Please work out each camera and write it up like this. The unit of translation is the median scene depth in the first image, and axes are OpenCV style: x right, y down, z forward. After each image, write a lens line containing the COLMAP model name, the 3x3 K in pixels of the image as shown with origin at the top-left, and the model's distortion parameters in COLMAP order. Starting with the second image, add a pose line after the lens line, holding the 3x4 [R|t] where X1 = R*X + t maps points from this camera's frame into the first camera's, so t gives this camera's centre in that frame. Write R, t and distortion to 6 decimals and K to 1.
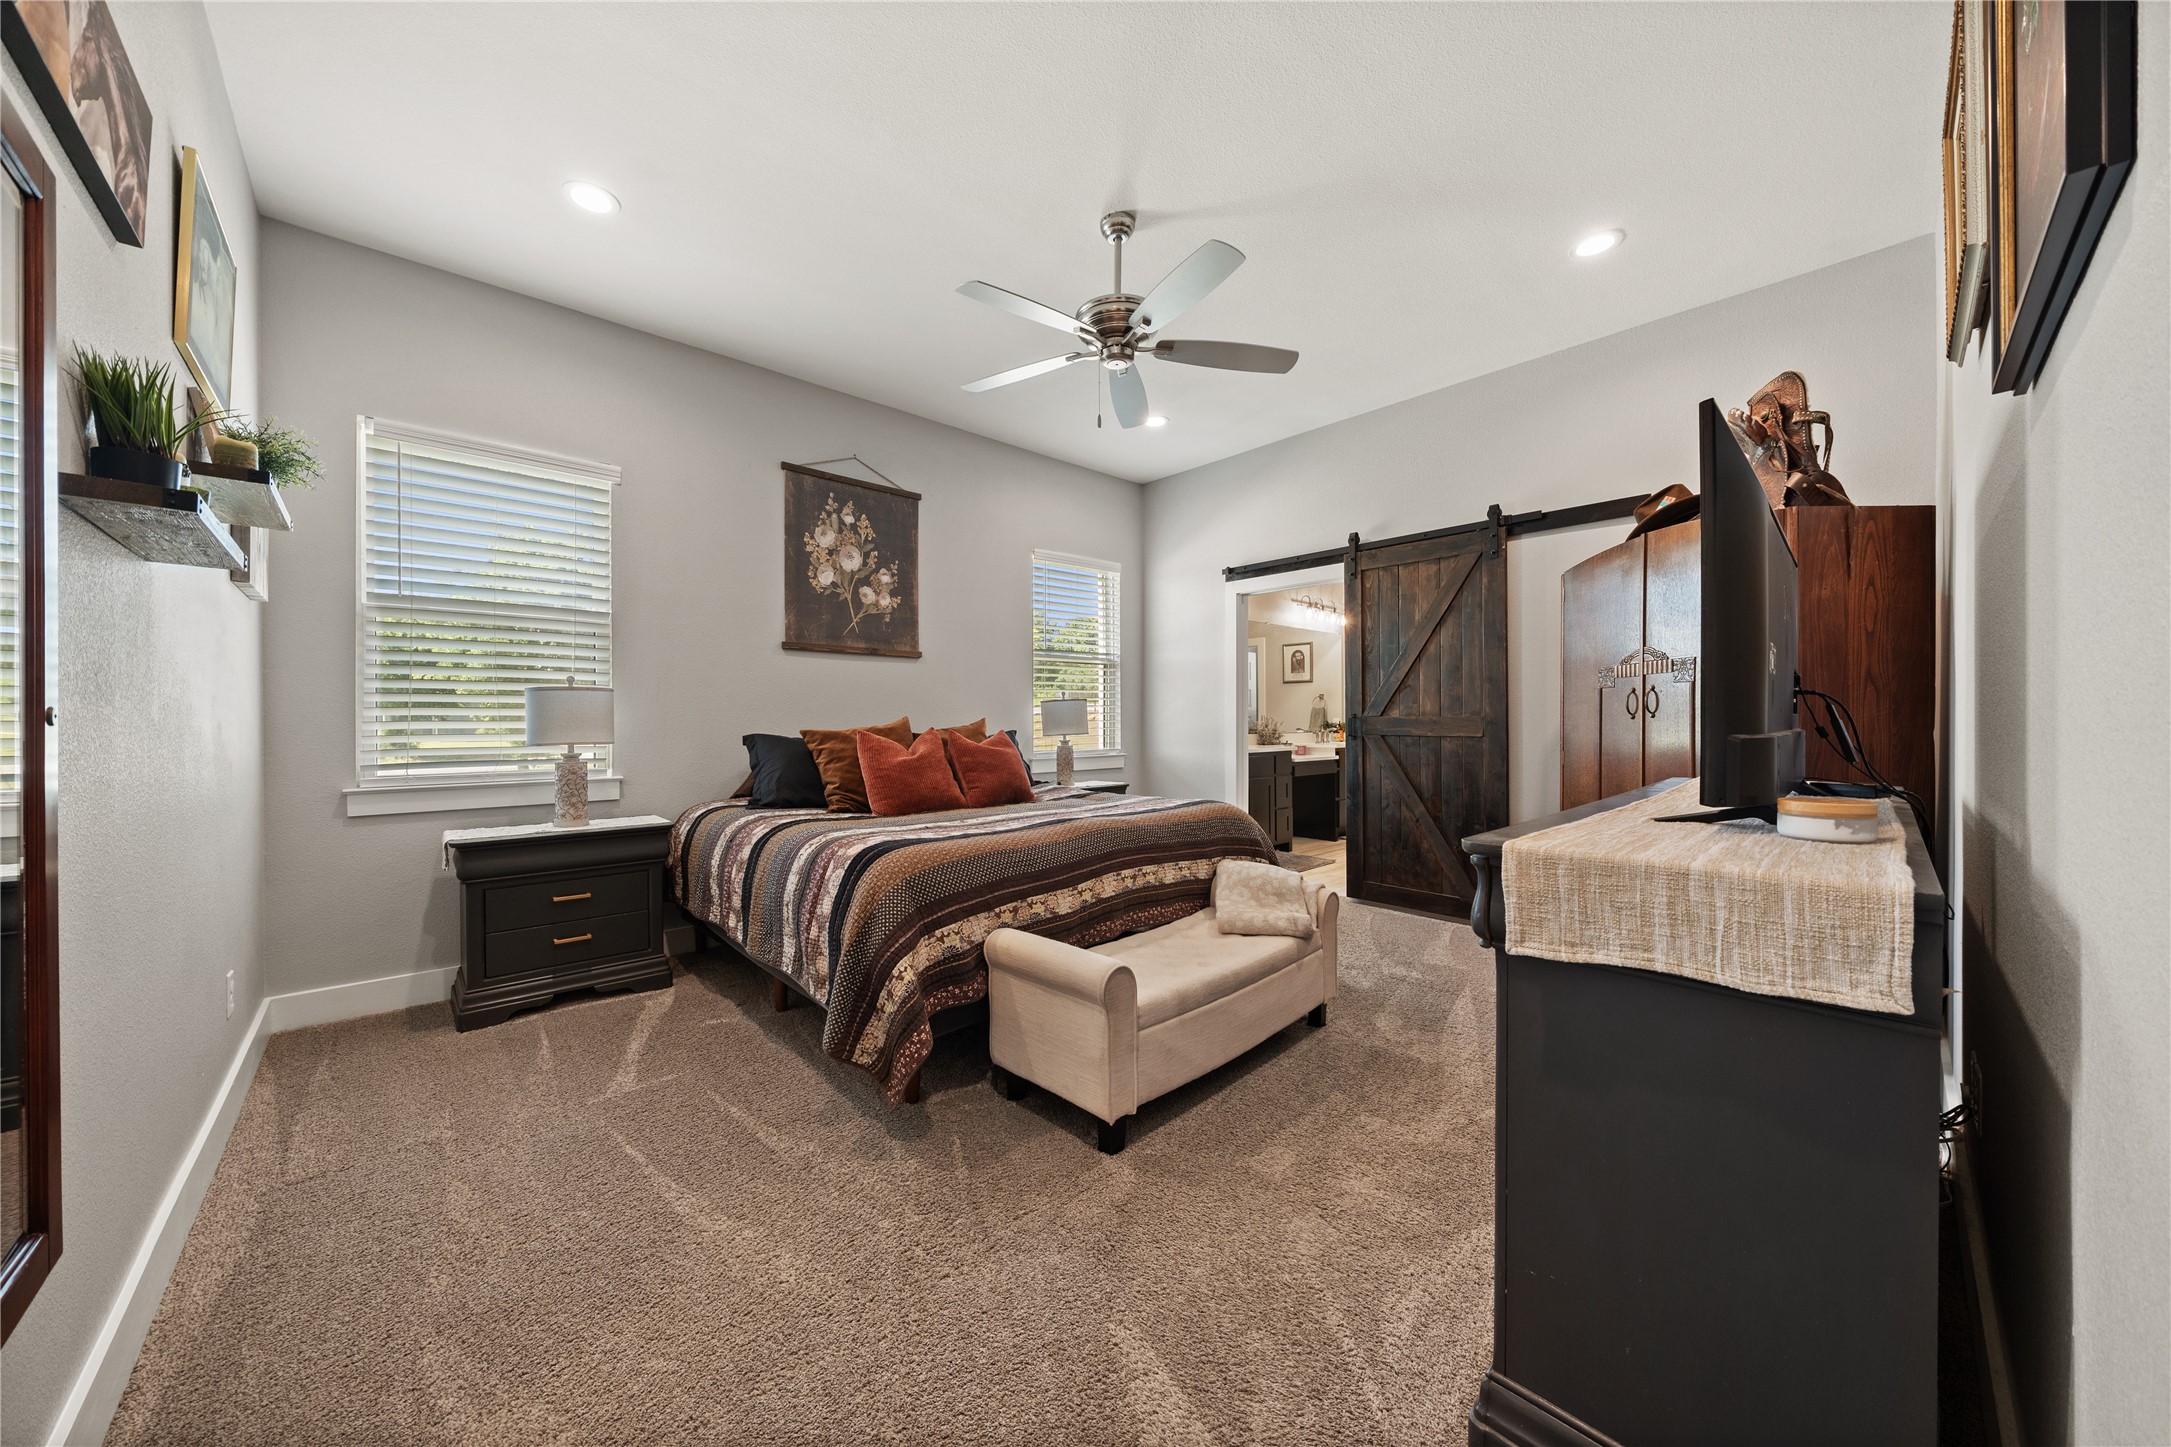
lens RADIAL K [[748.1, 0, 1086.0], [0, 748.1, 722.6], [0, 0, 1]] dist [-0.001102, -0.000056]
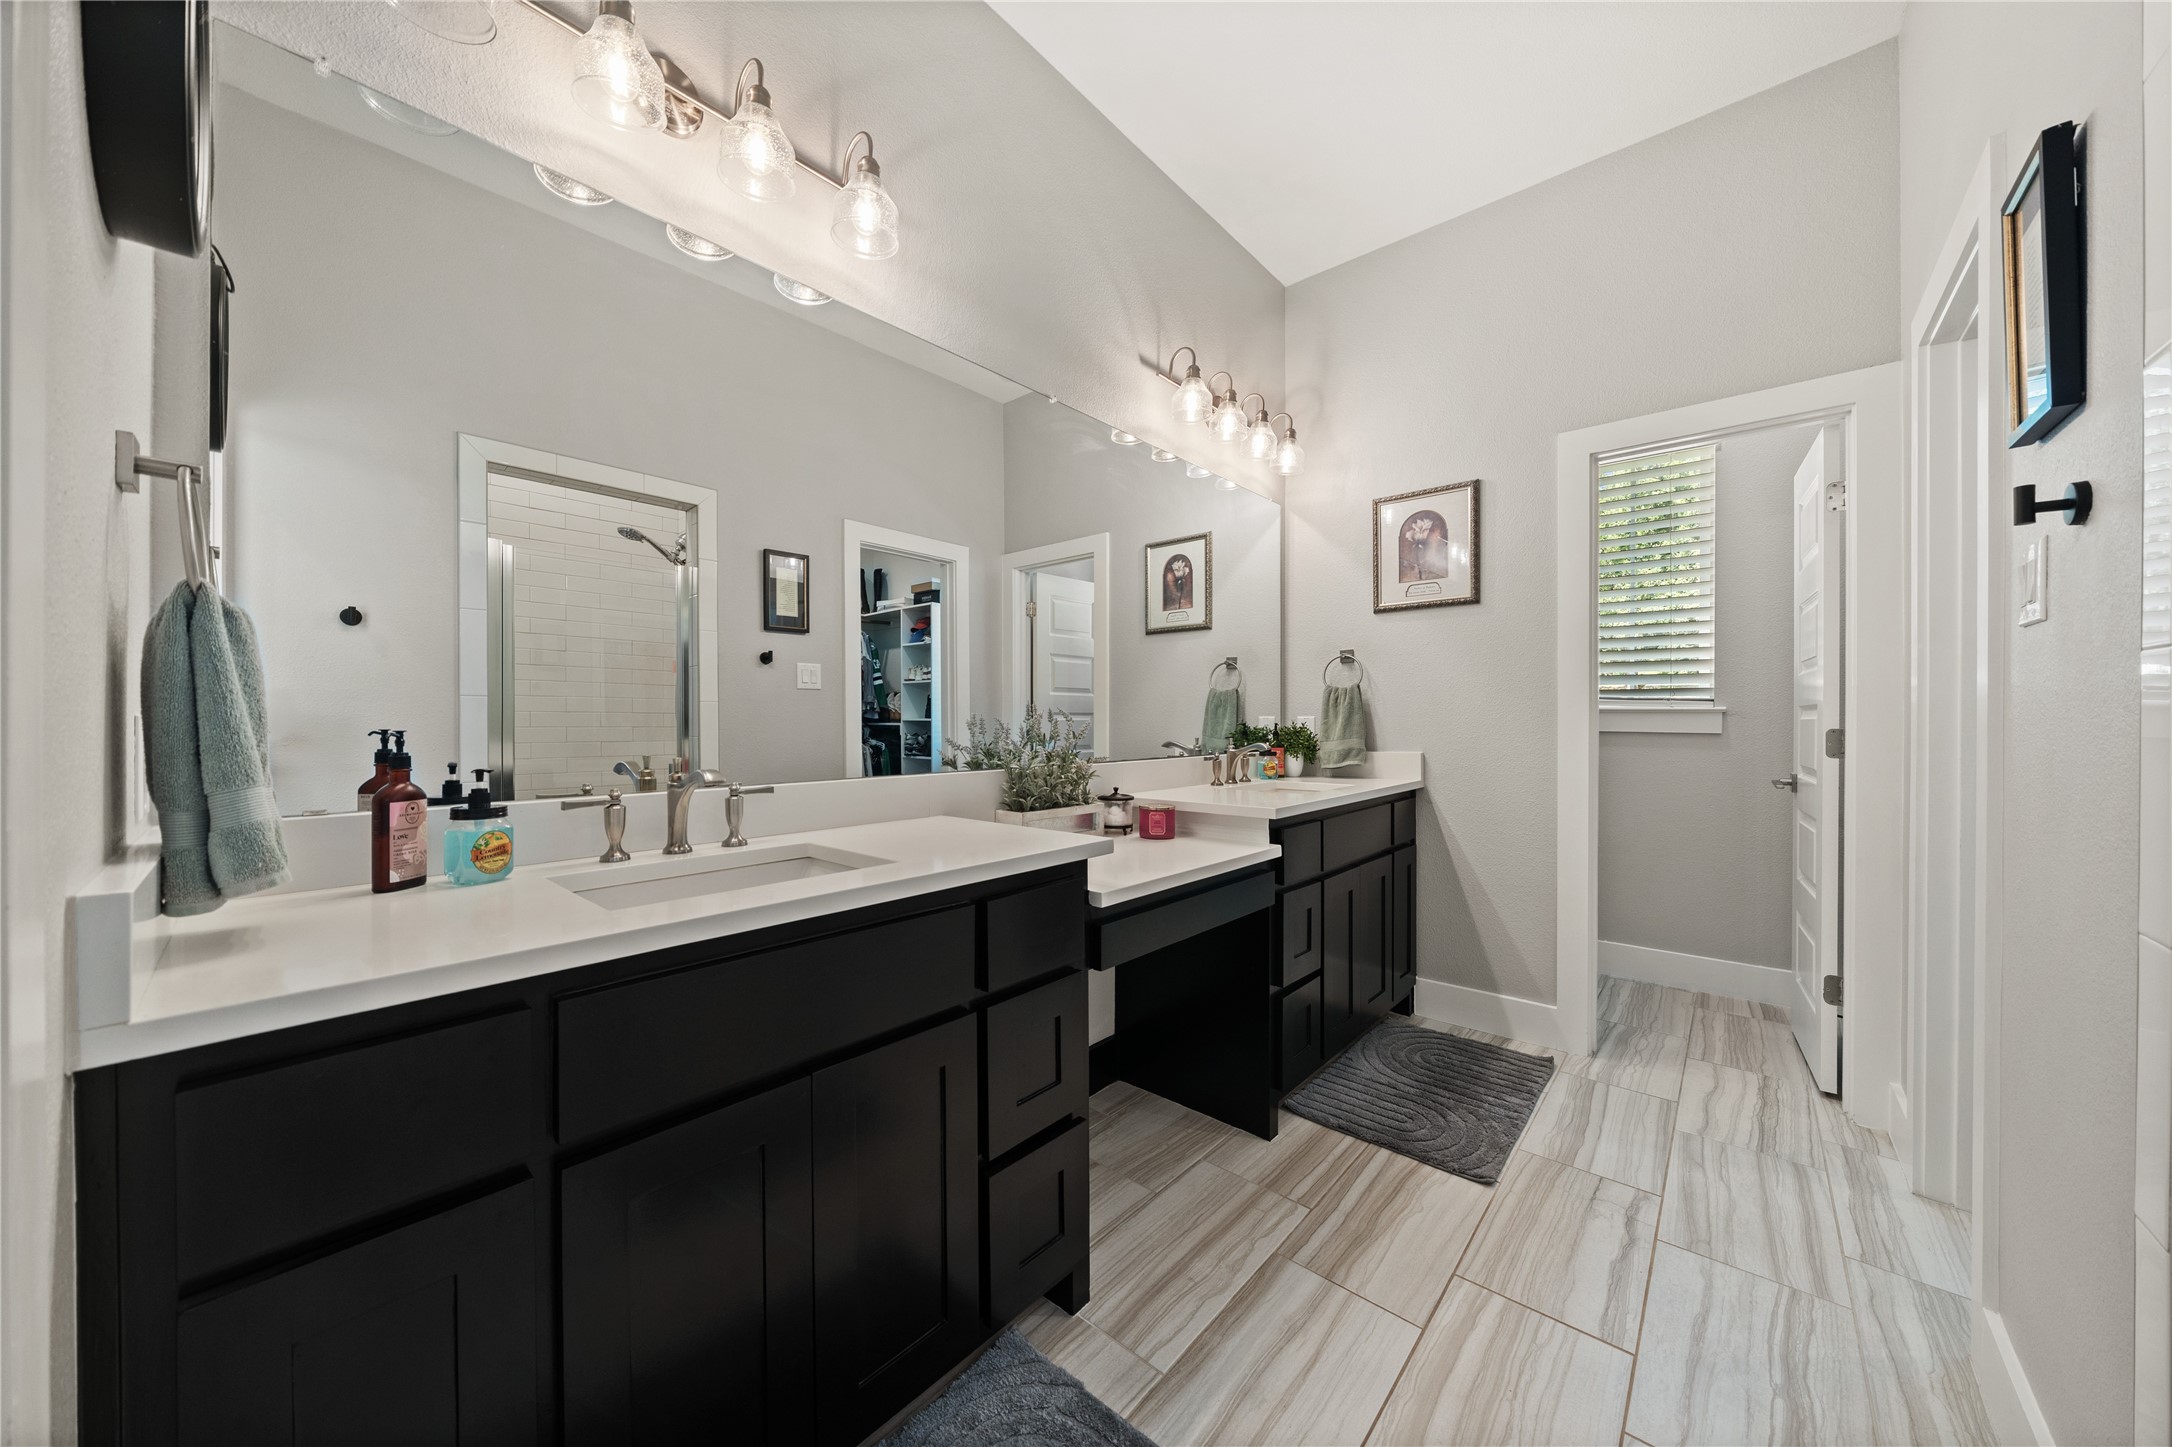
lens RADIAL K [[748.4, 0, 1089.6], [0, 748.4, 720.6], [0, 0, 1]] dist [-0.001102, -0.000056]
pose [[0.994956, 0.002016, 0.100287, 0.194726], [-0.001784, 0.999996, -0.002402, -0.002420], [-0.100292, 0.002210, 0.994956, 0.595486]]
